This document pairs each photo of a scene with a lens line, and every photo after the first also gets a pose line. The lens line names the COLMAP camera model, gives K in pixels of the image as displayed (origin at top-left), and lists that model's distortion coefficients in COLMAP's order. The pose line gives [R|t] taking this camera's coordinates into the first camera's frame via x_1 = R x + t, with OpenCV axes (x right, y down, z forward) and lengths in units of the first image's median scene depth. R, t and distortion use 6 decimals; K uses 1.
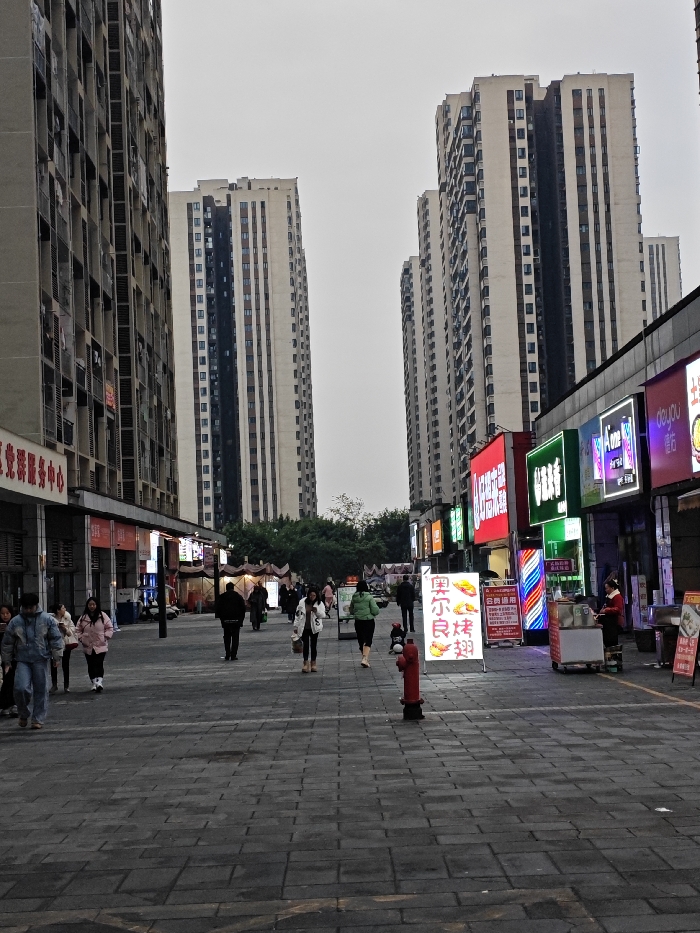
lens RADIAL K [[1317.7, 0, 350.0], [0, 1317.7, 466.5], [0, 0, 1]] dist [-0.006772, -0.021150]
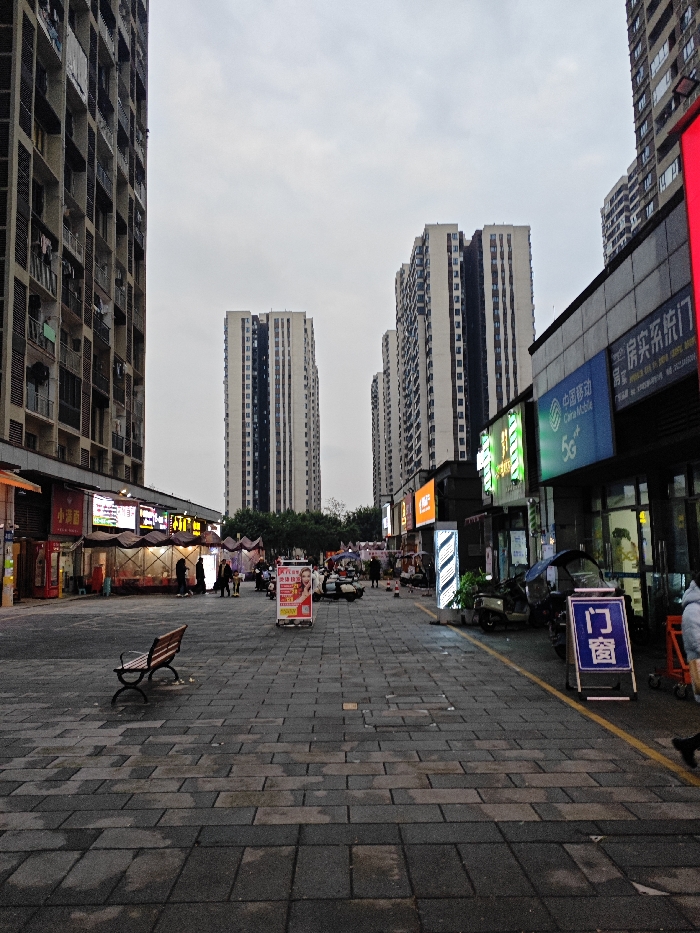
lens RADIAL K [[652.5, 0, 326.1], [0, 652.5, 478.9], [0, 0, 1]] dist [0.001273, 0.000291]
pose [[0.999393, 0.023192, -0.026002, 0.006327], [-0.023941, 0.999296, -0.028878, 0.021014], [0.025314, 0.029483, 0.999245, 0.248272]]
